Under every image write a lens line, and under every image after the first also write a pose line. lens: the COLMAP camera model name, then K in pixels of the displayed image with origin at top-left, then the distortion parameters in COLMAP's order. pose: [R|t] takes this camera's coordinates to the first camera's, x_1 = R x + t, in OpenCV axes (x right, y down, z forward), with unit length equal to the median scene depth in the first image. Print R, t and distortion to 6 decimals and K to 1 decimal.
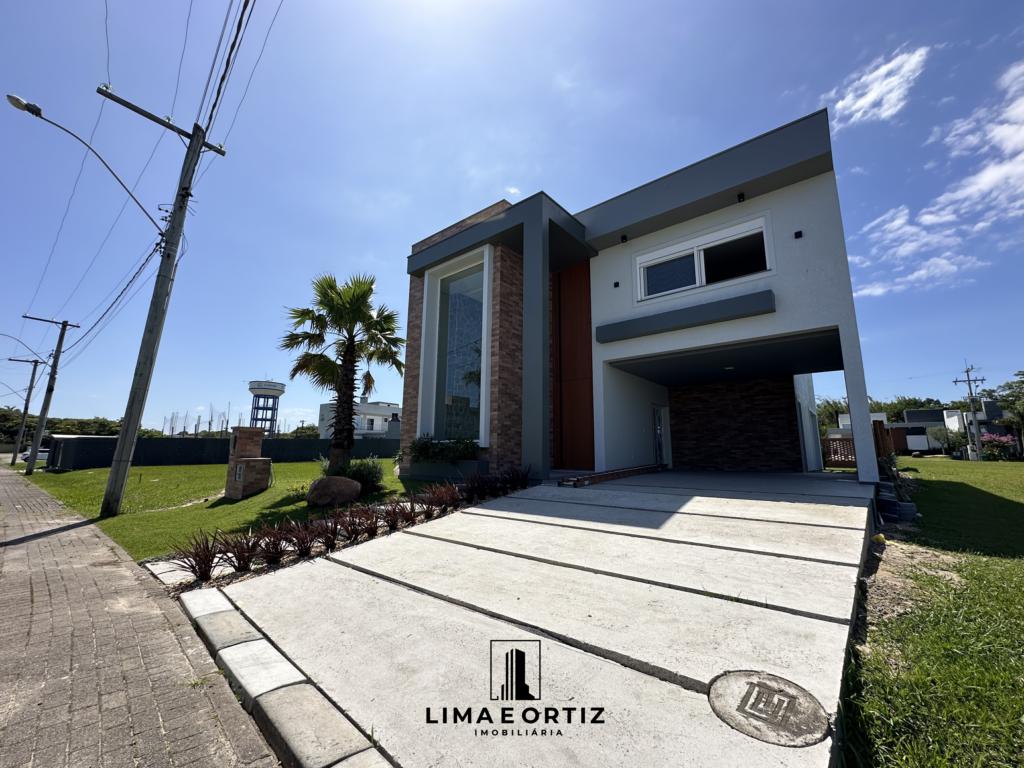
lens RADIAL K [[410.6, 0, 511.6], [0, 410.6, 383.5], [0, 0, 1]] dist [-0.003965, 0.001076]
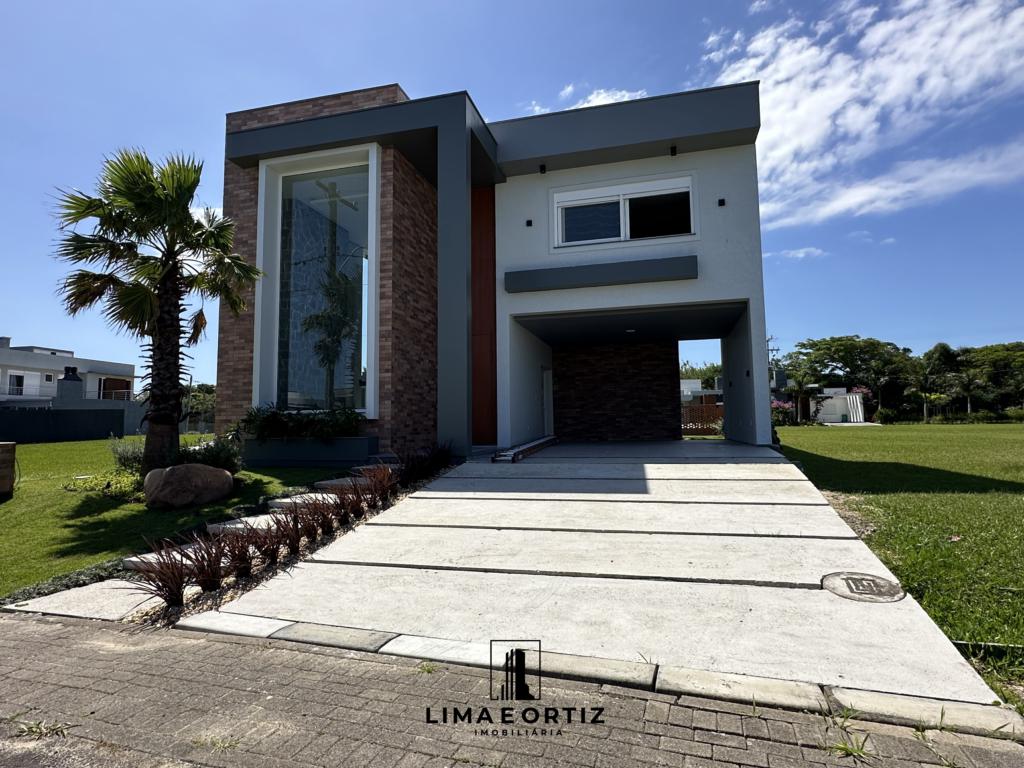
lens RADIAL K [[558.3, 0, 515.4], [0, 558.3, 382.2], [0, 0, 1]] dist [-0.004683, 0.002078]
pose [[0.903883, 0.013808, 0.427557, -0.262258], [-0.051513, 0.995719, 0.076745, -0.005480], [-0.424667, -0.091393, 0.900725, -0.037423]]
